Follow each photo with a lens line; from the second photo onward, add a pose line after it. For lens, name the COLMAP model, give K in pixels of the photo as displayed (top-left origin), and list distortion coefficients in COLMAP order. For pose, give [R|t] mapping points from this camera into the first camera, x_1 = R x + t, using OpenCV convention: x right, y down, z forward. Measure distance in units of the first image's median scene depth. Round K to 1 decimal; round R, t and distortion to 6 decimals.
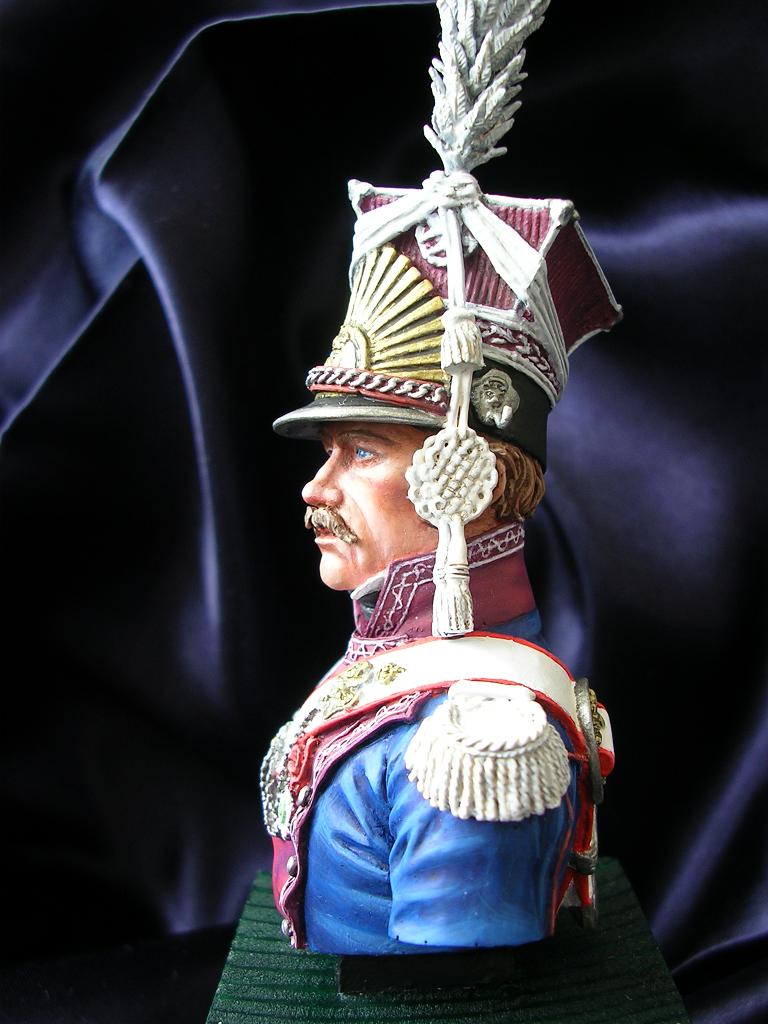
lens RADIAL K [[1126.4, 0, 384.0], [0, 1126.4, 512.0], [0, 0, 1]] dist [-0.191830, 0.113648]
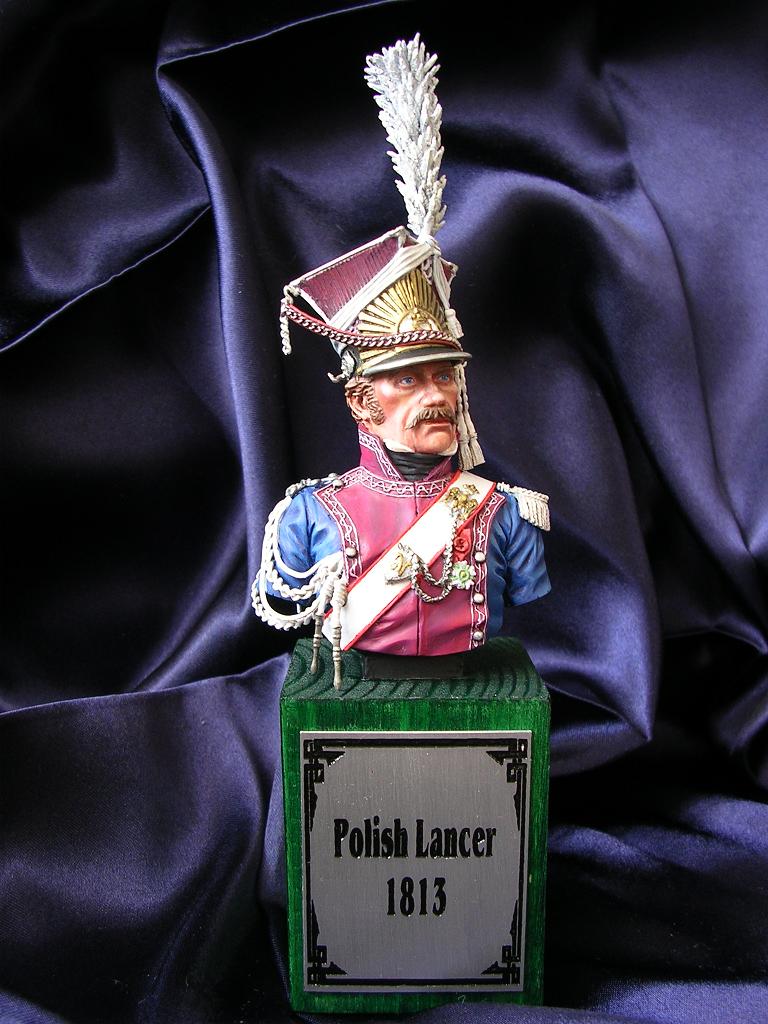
lens RADIAL K [[1126.4, 0, 384.0], [0, 1126.4, 512.0], [0, 0, 1]] dist [-0.191830, 0.113648]
pose [[-0.011700, -0.063259, 0.997929, -1.955973], [0.109440, 0.991920, 0.064161, 0.039681], [-0.993925, 0.109964, -0.004682, 1.156871]]
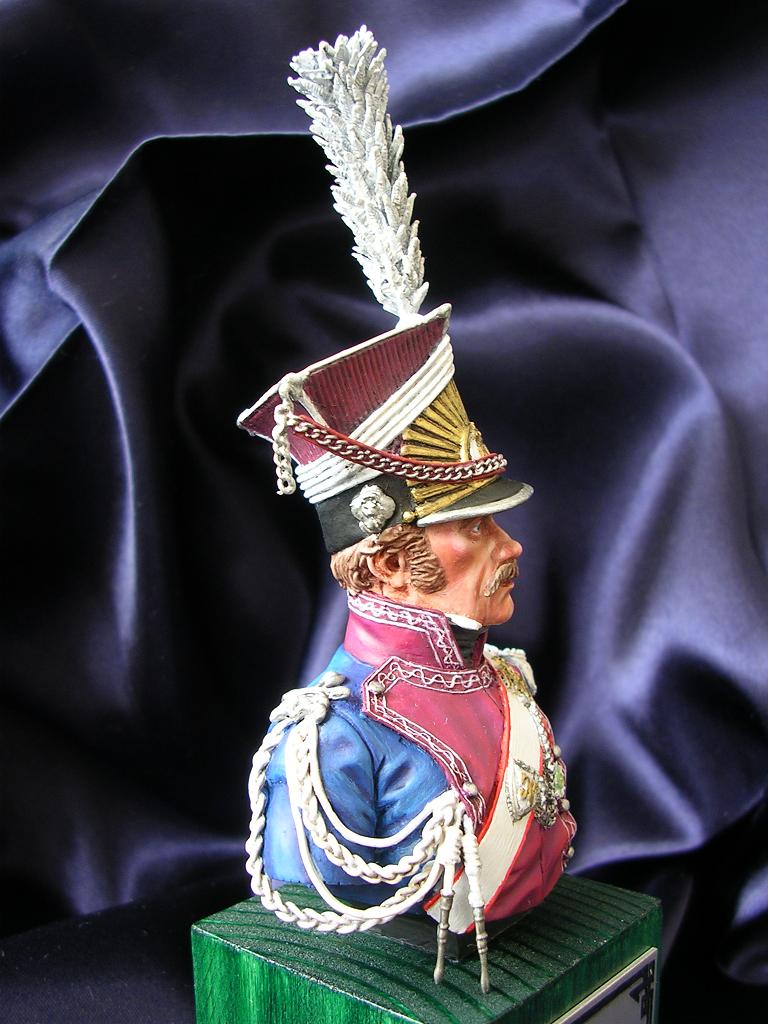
lens RADIAL K [[1126.4, 0, 384.0], [0, 1126.4, 512.0], [0, 0, 1]] dist [-0.191830, 0.113648]
pose [[-0.761665, 0.009627, 0.647899, -0.825319], [0.121337, 0.984322, 0.128016, -0.255301], [-0.636509, 0.176119, -0.750892, 2.148542]]
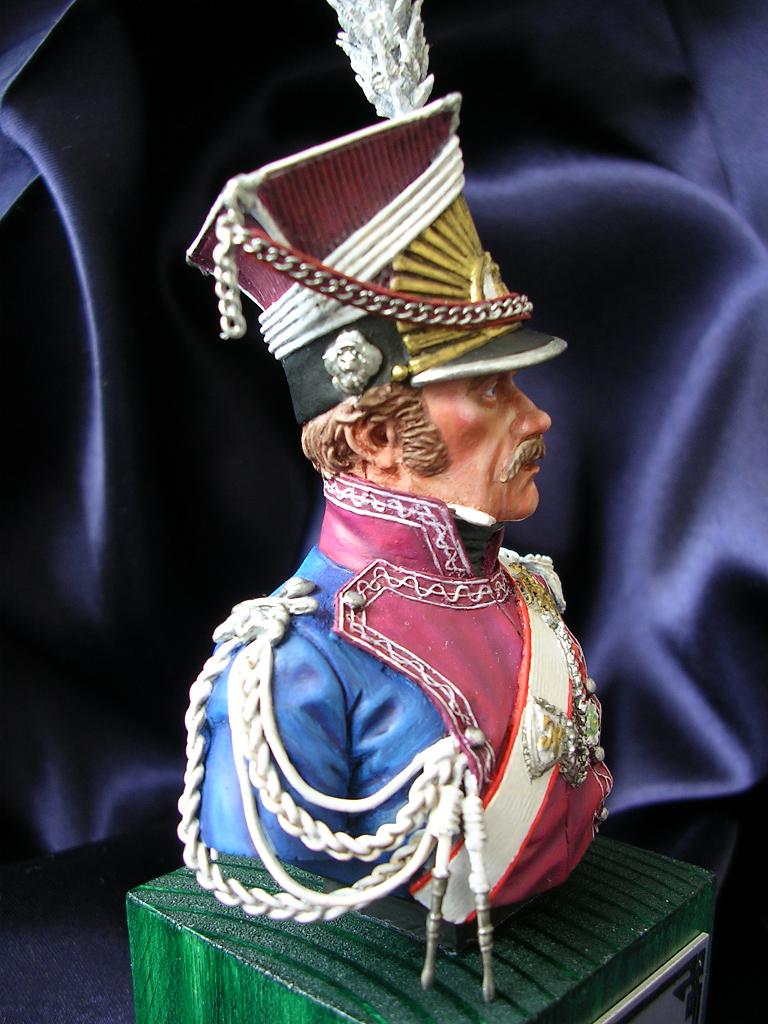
lens RADIAL K [[1126.4, 0, 384.0], [0, 1126.4, 512.0], [0, 0, 1]] dist [-0.191830, 0.113648]
pose [[-0.744001, -0.051120, 0.666220, -0.649447], [0.112129, 0.973377, 0.199909, -0.159578], [-0.658703, 0.223435, -0.718462, 1.891189]]
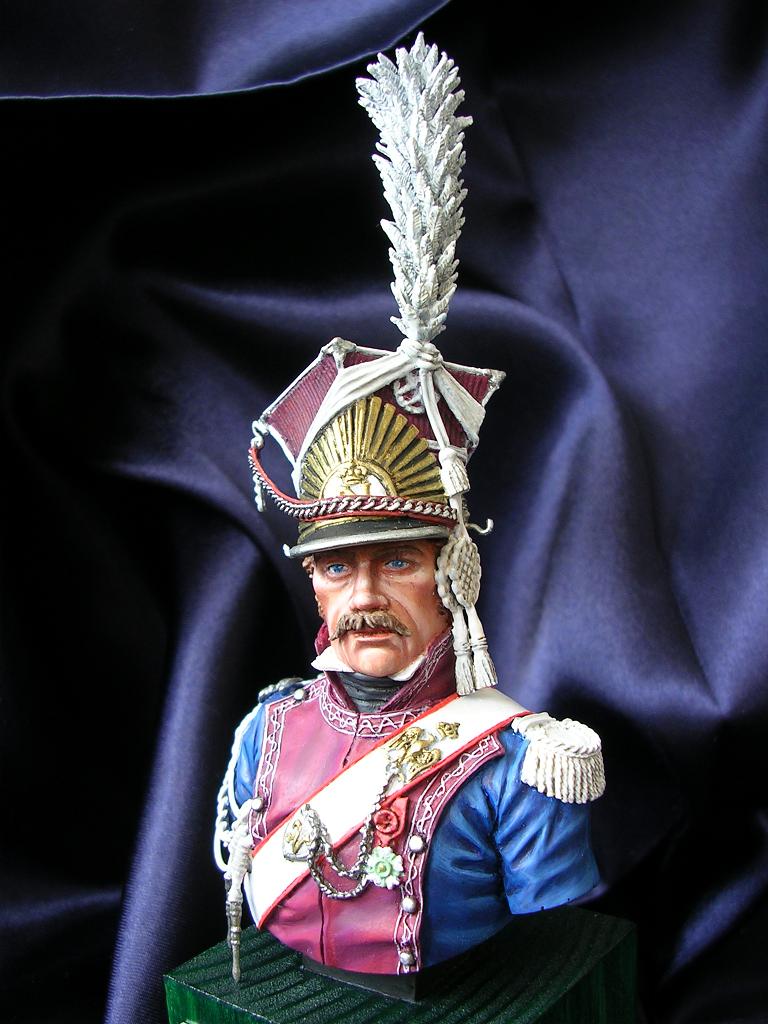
lens RADIAL K [[1126.4, 0, 384.0], [0, 1126.4, 512.0], [0, 0, 1]] dist [-0.191830, 0.113648]
pose [[0.596963, -0.062329, 0.799844, -1.046006], [0.104105, 0.994566, -0.000196, -0.112793], [-0.795486, 0.083385, 0.600208, 0.260507]]
